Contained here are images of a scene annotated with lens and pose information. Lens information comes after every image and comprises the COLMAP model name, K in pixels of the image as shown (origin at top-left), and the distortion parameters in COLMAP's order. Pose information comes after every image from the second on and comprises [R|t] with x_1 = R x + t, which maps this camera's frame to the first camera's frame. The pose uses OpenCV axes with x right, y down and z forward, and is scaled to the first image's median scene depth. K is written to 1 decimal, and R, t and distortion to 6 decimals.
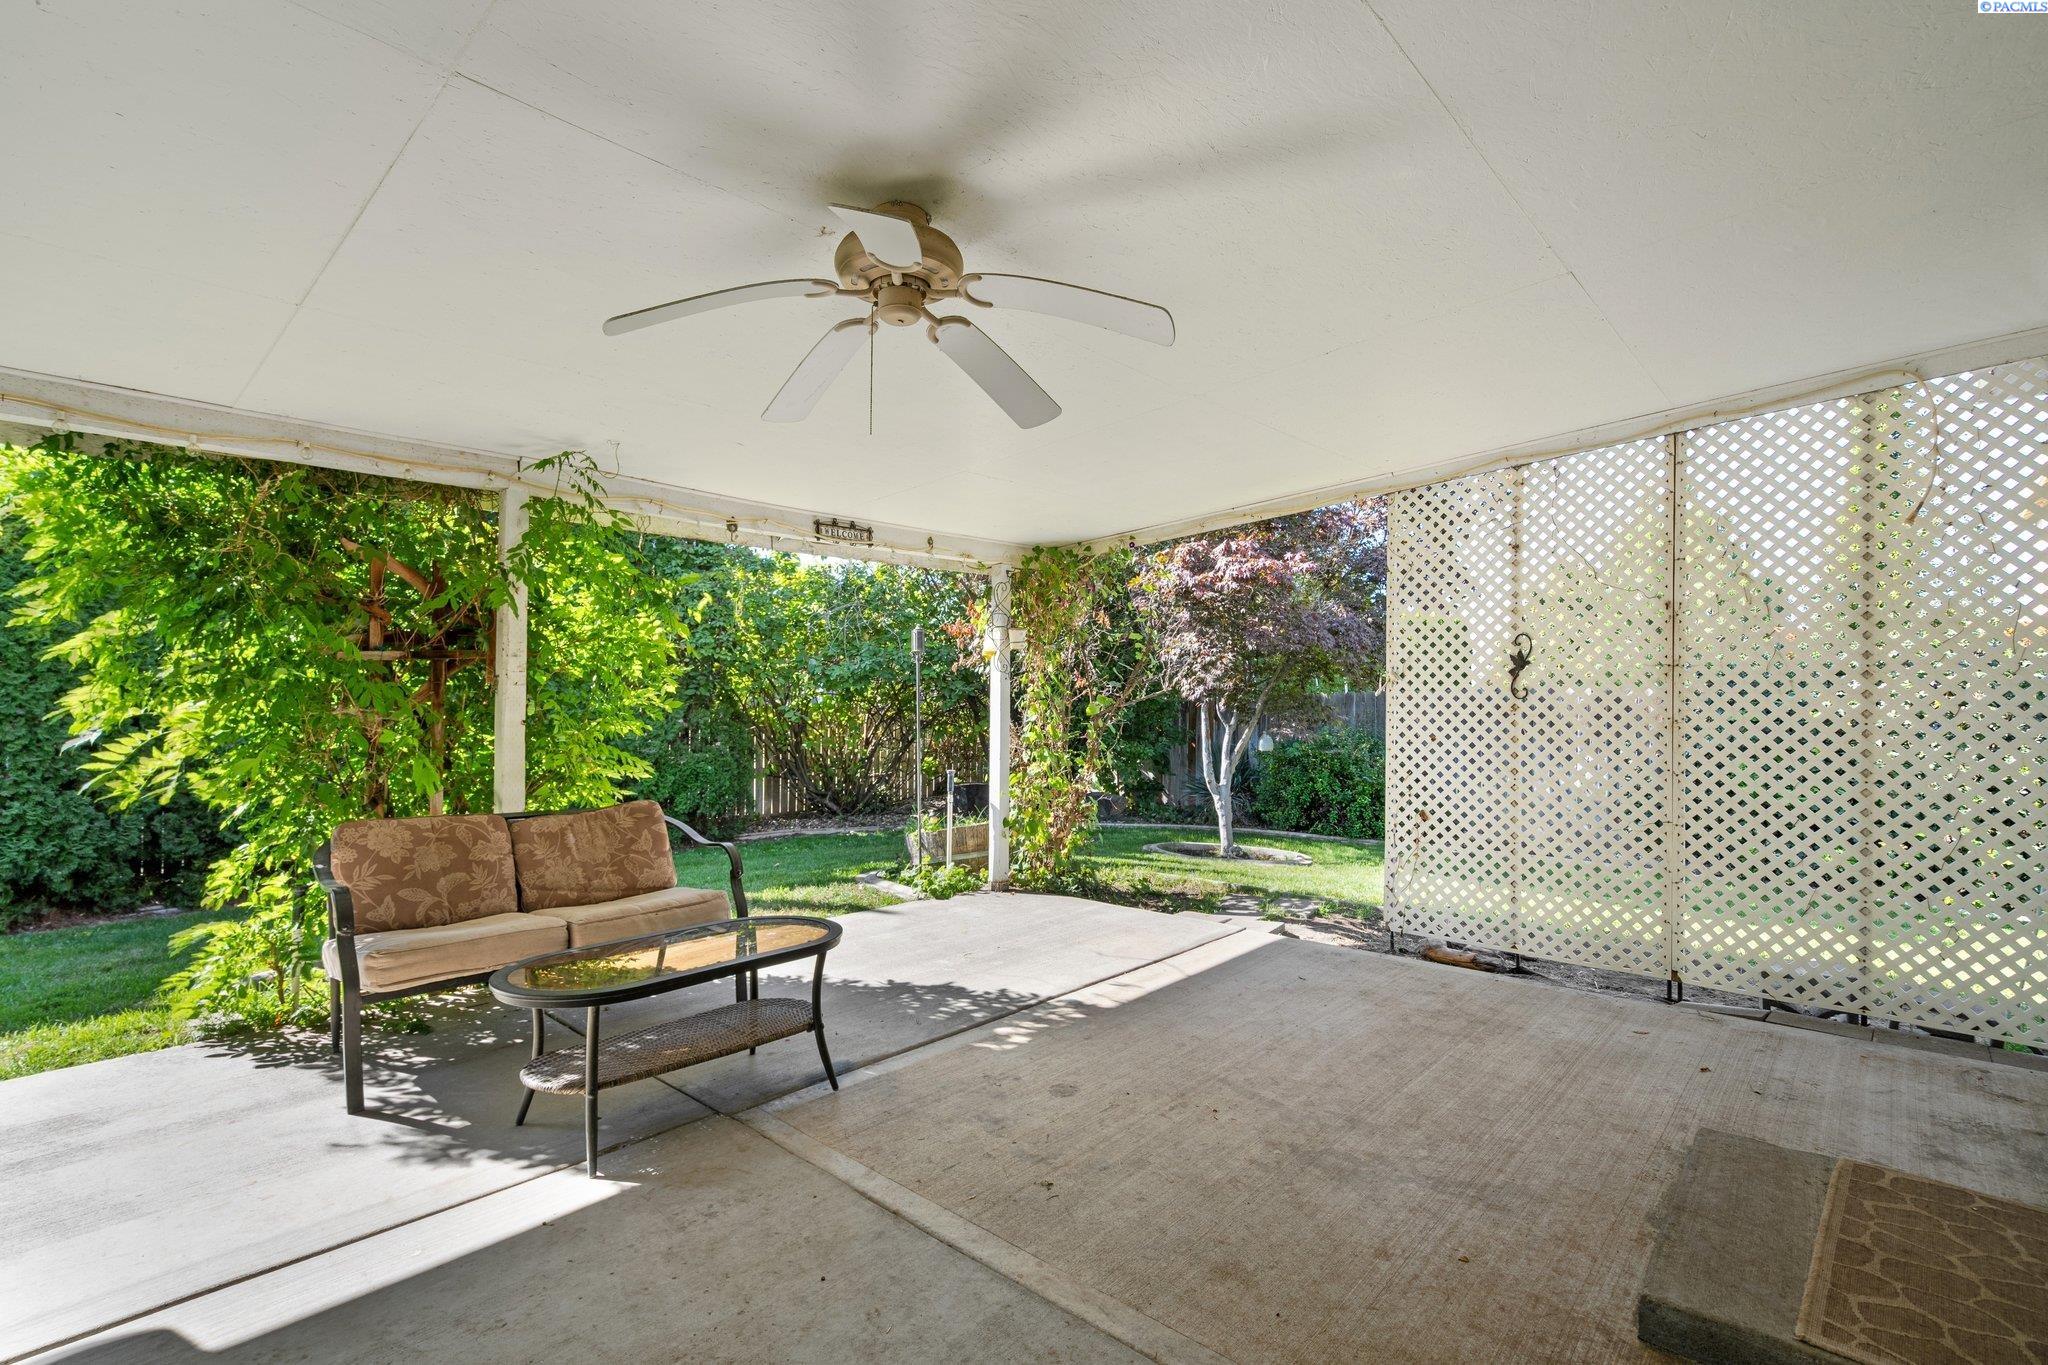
lens RADIAL K [[953.9, 0, 1021.6], [0, 953.9, 678.8], [0, 0, 1]] dist [0.000718, 0.000238]
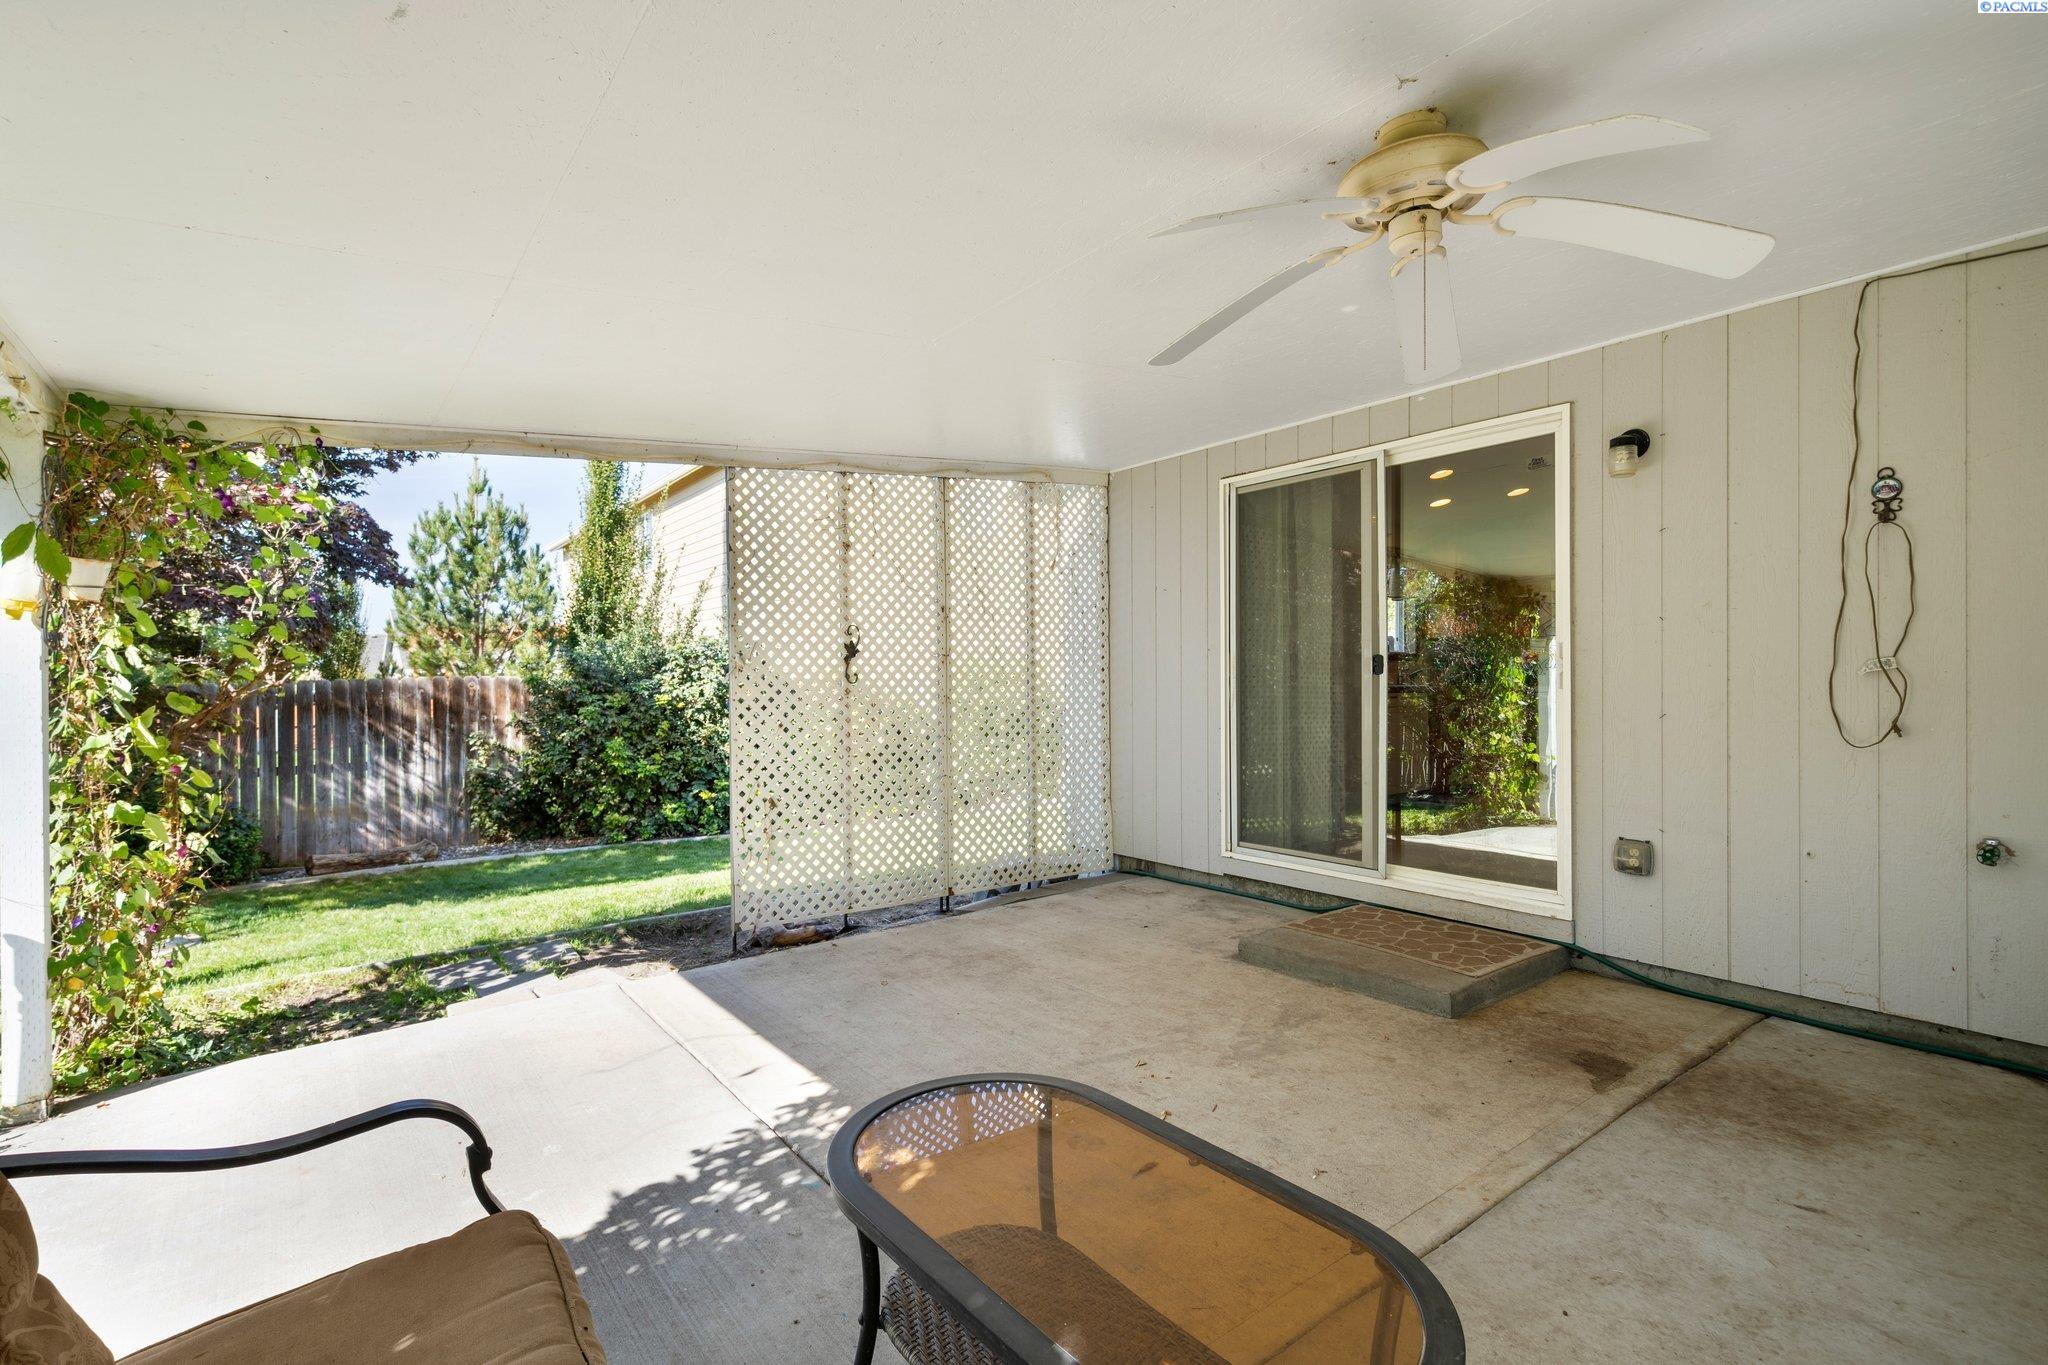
lens RADIAL K [[953.9, 0, 1021.3], [0, 953.9, 685.1], [0, 0, 1]] dist [0.000718, 0.000238]
pose [[0.185550, -0.014259, 0.982531, -0.609089], [0.002318, 0.999898, 0.014074, 0.008681], [-0.982632, -0.000333, 0.185565, 0.687007]]
